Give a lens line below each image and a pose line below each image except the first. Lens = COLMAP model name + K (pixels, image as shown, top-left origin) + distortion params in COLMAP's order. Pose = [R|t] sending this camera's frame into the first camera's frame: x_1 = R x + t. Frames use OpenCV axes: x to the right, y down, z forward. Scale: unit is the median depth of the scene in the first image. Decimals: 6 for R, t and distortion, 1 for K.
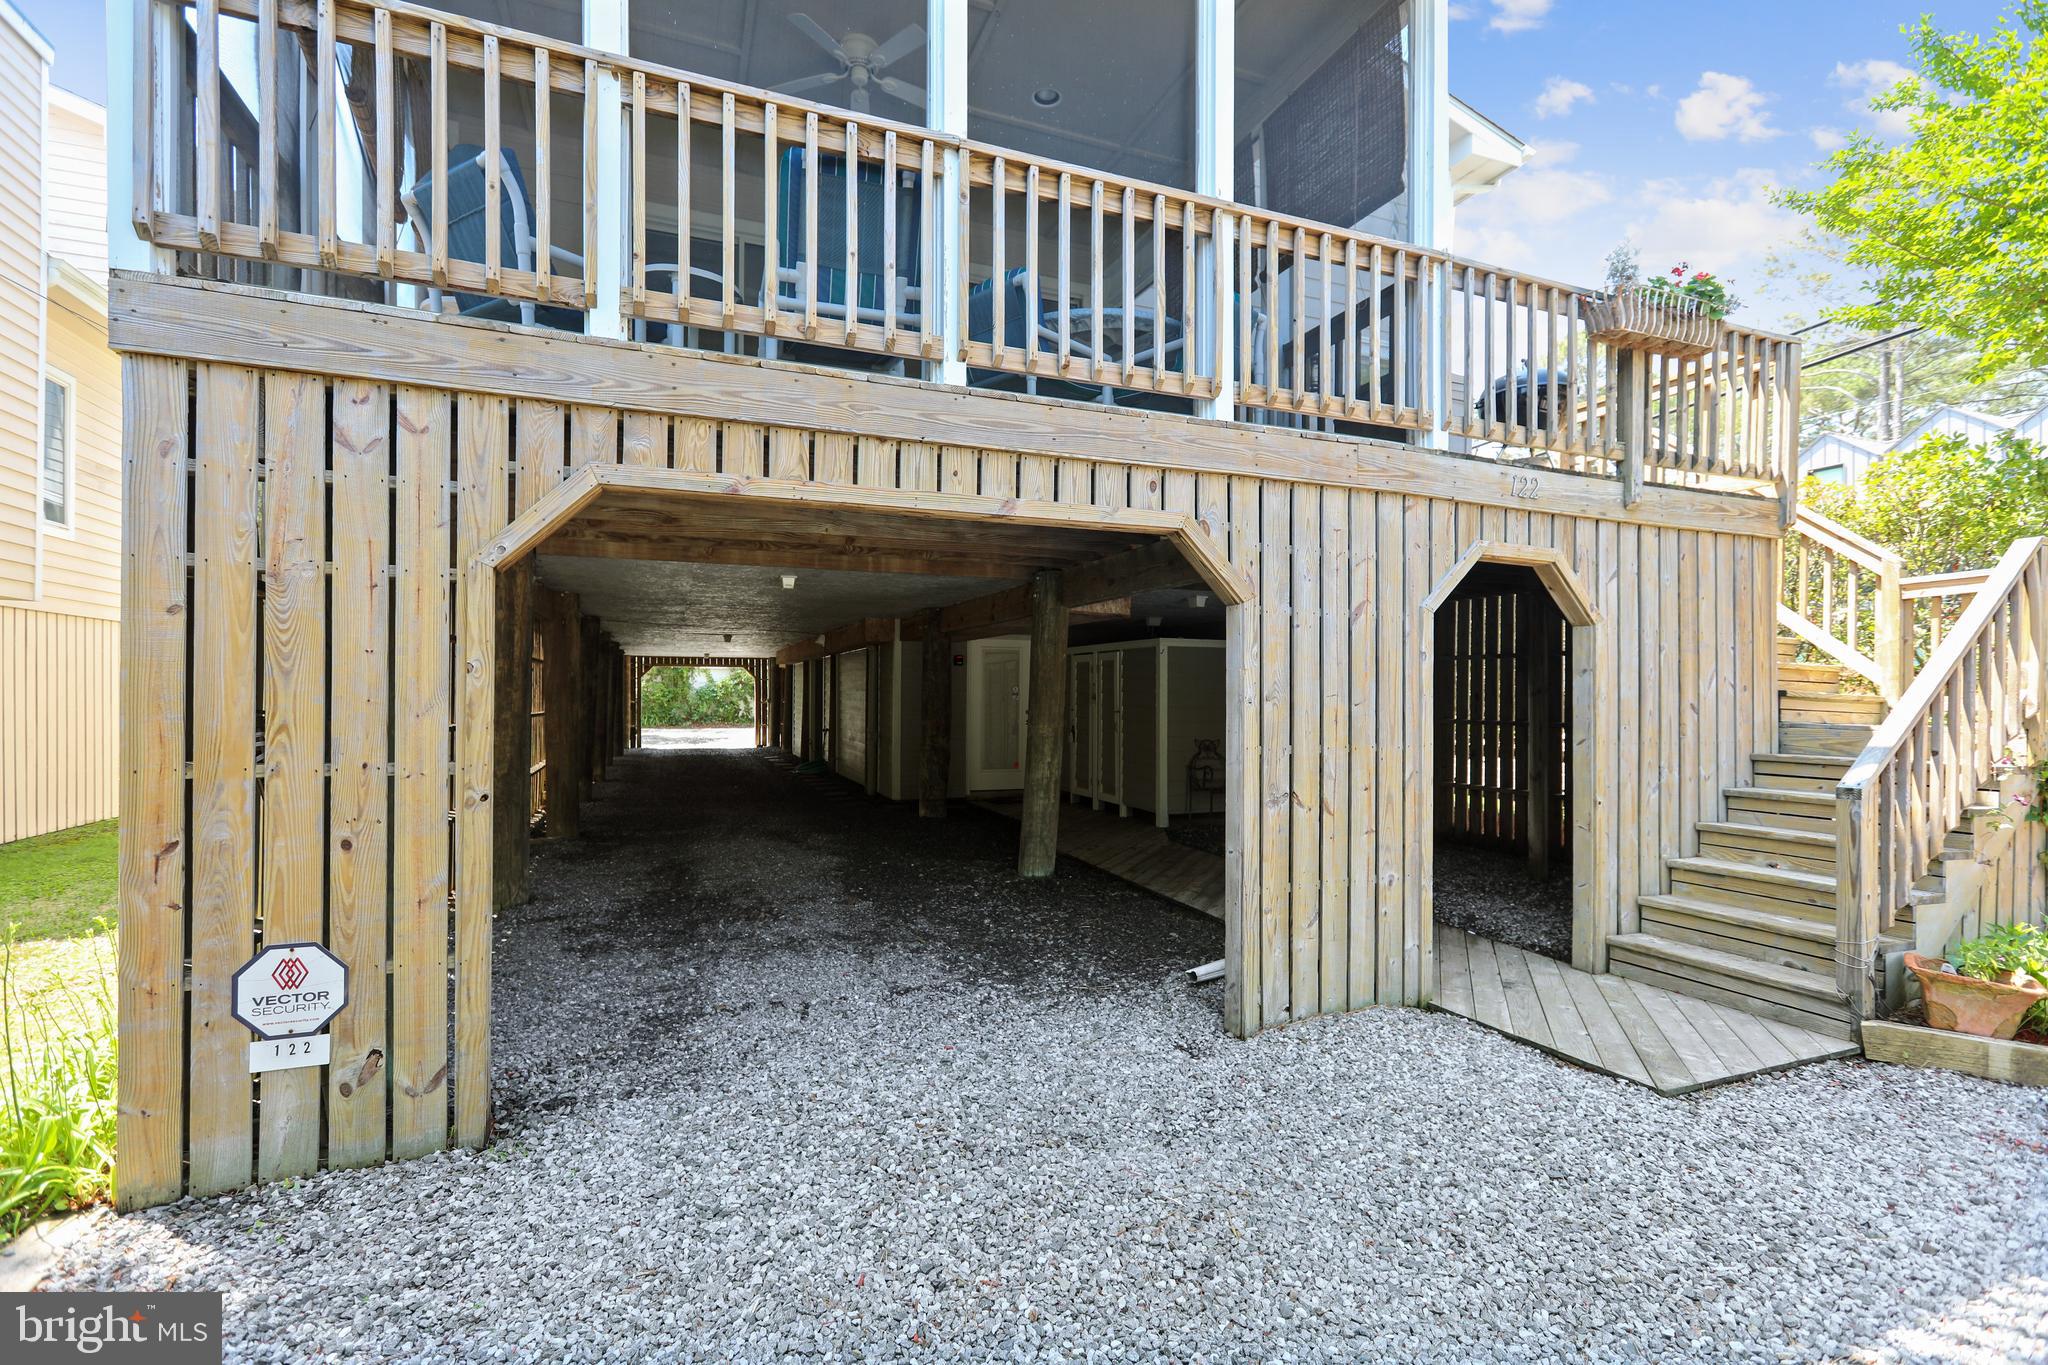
lens RADIAL K [[936.1, 0, 1027.8], [0, 936.1, 692.6], [0, 0, 1]] dist [0.001904, 0.001282]
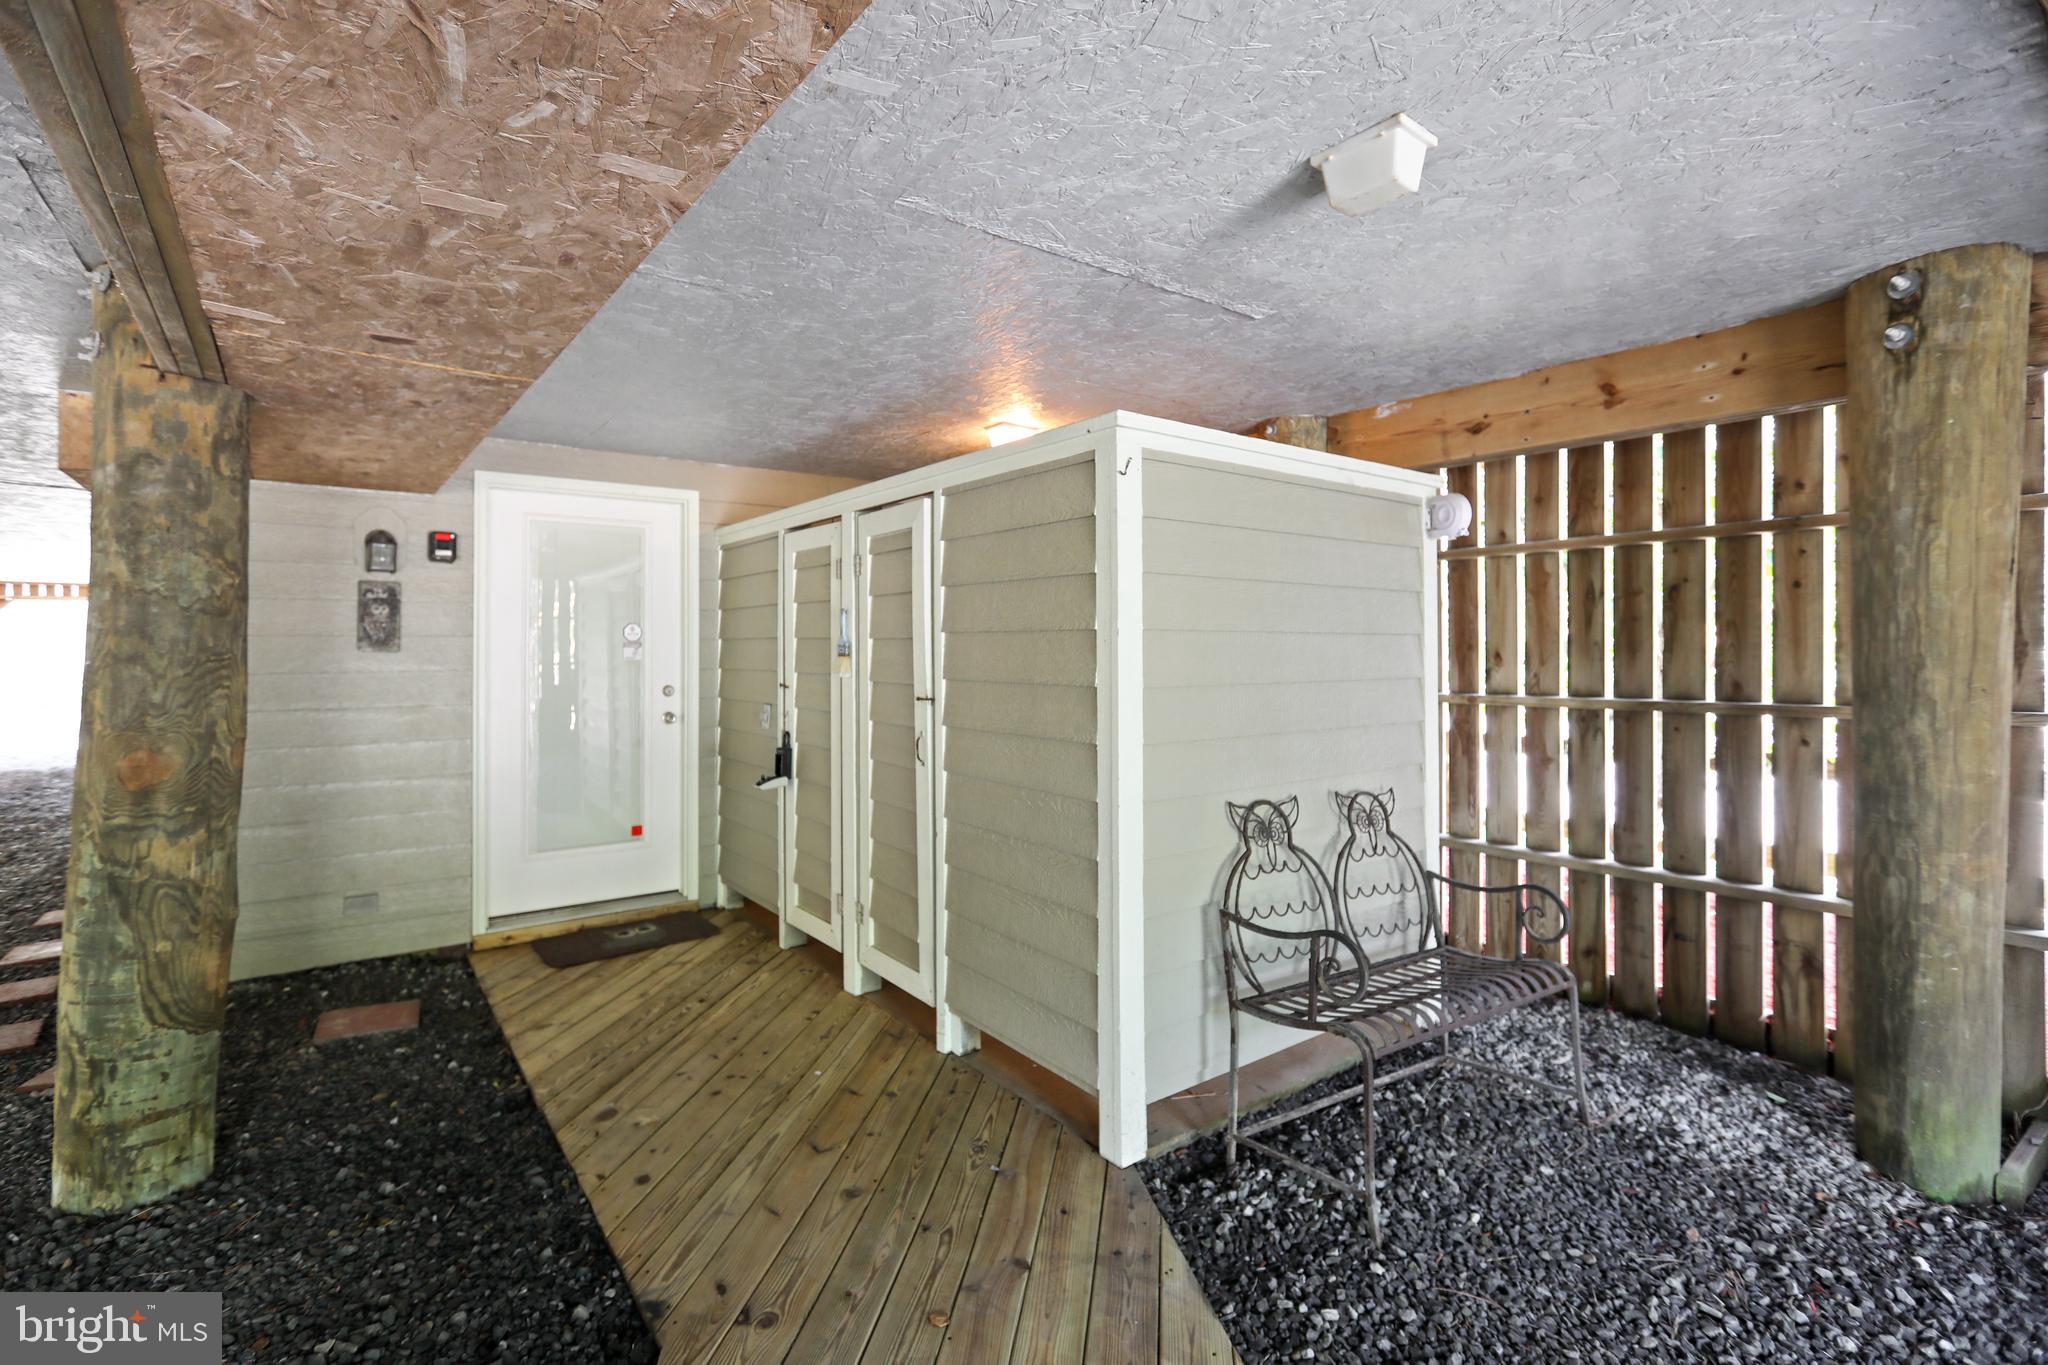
lens RADIAL K [[936.1, 0, 1032.6], [0, 936.1, 649.8], [0, 0, 1]] dist [0.001904, 0.001282]
pose [[0.964203, -0.007983, 0.265046, 0.053601], [0.006953, 0.999964, 0.004824, 0.003908], [-0.265075, -0.002809, 0.964224, 0.764631]]
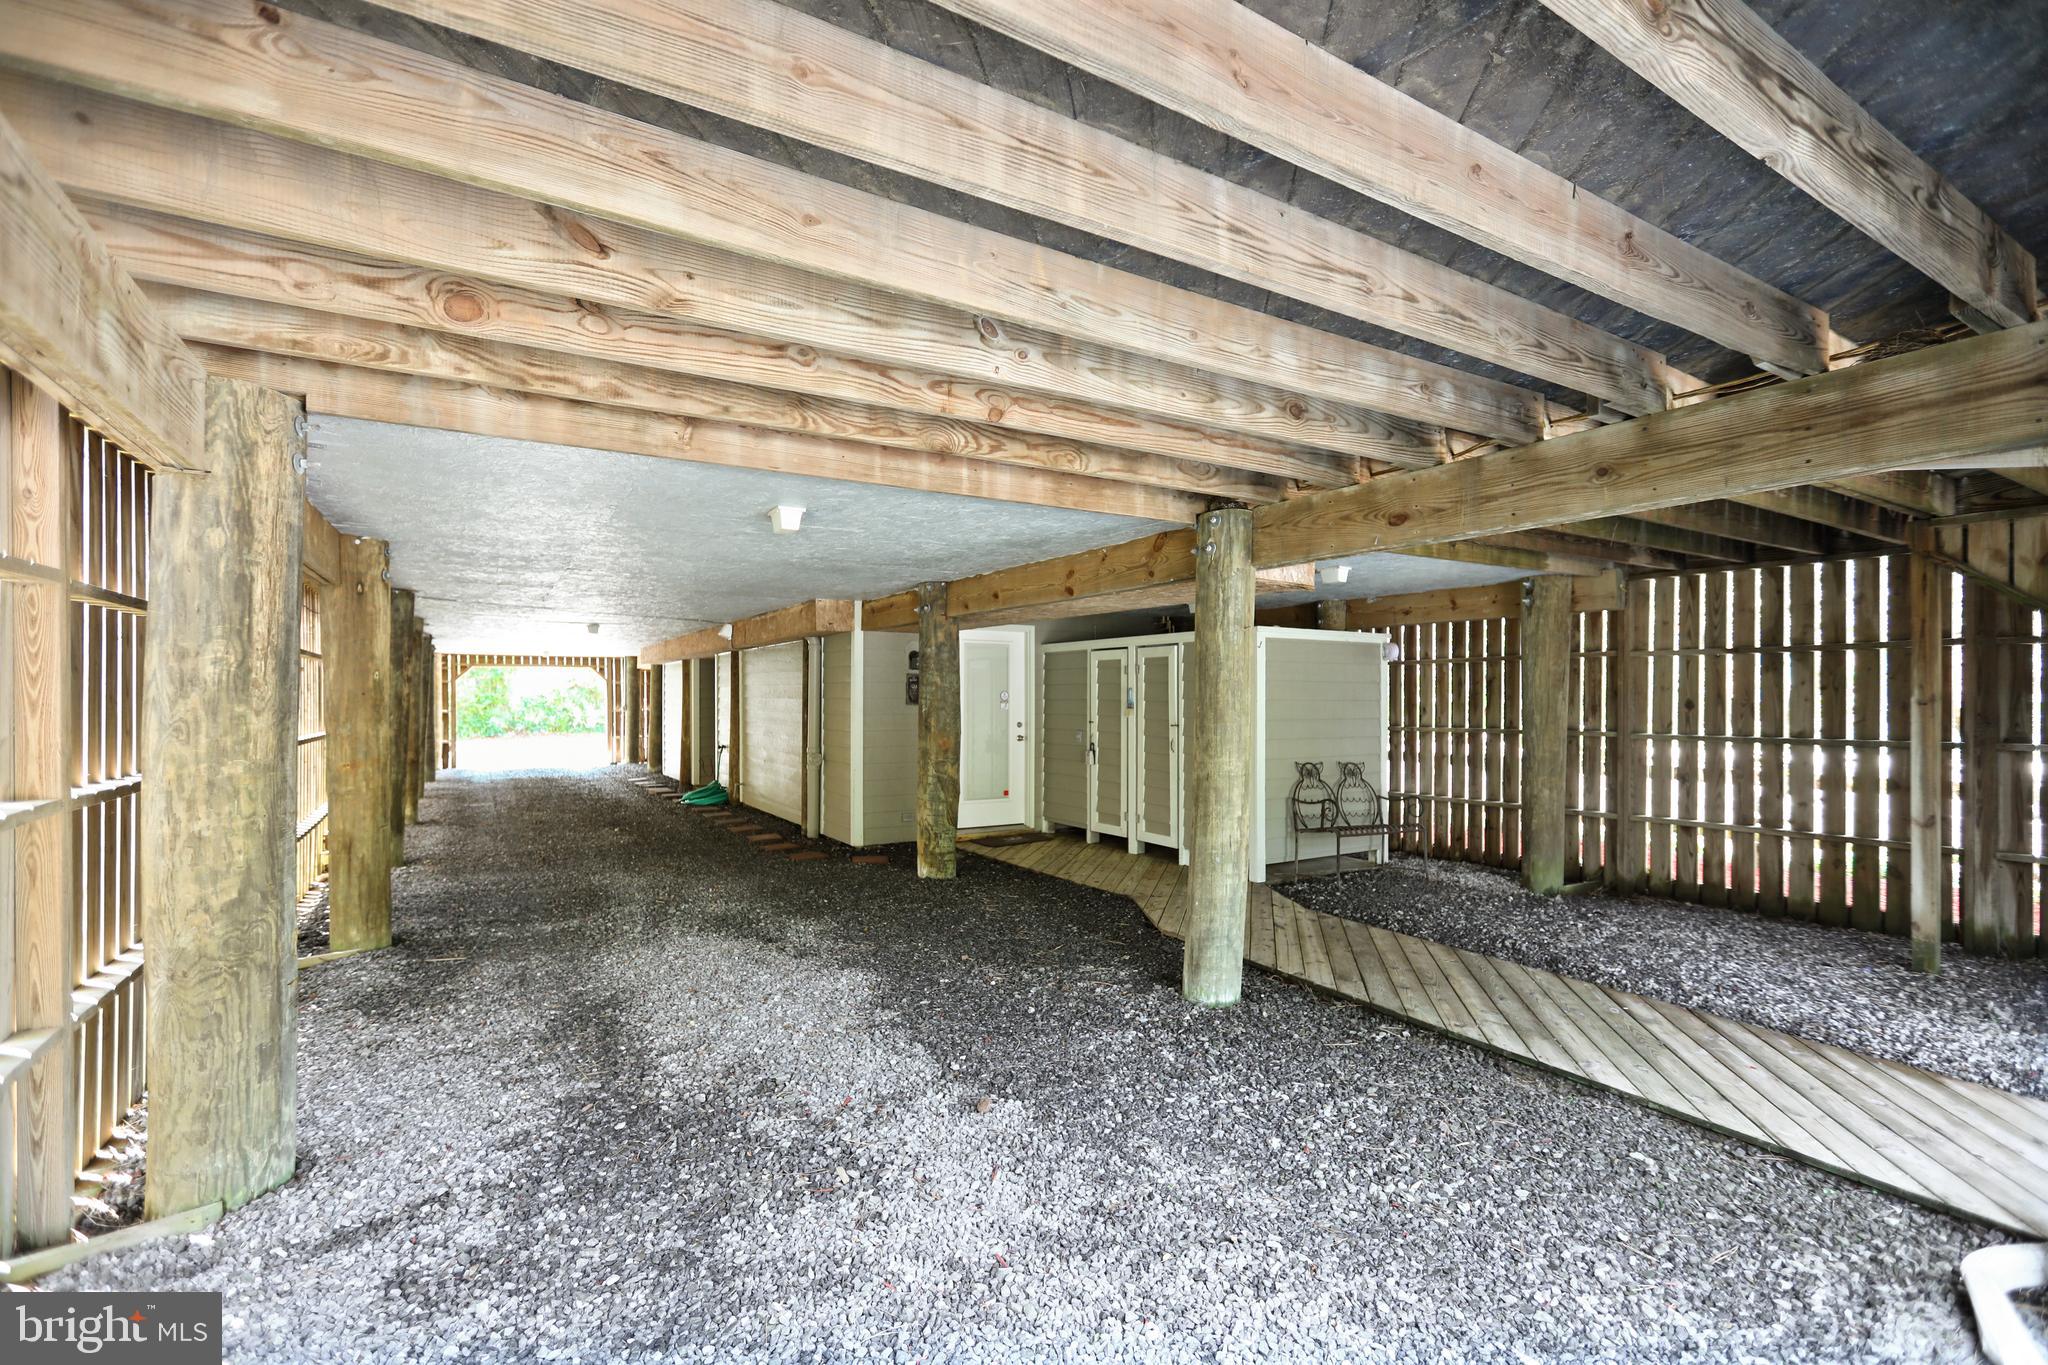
lens RADIAL K [[936.1, 0, 1038.3], [0, 936.1, 700.6], [0, 0, 1]] dist [0.001904, 0.001282]
pose [[0.984188, -0.004814, 0.177063, -0.158907], [0.003797, 0.999974, 0.006082, -0.005093], [-0.177088, -0.005313, 0.984181, 0.302320]]
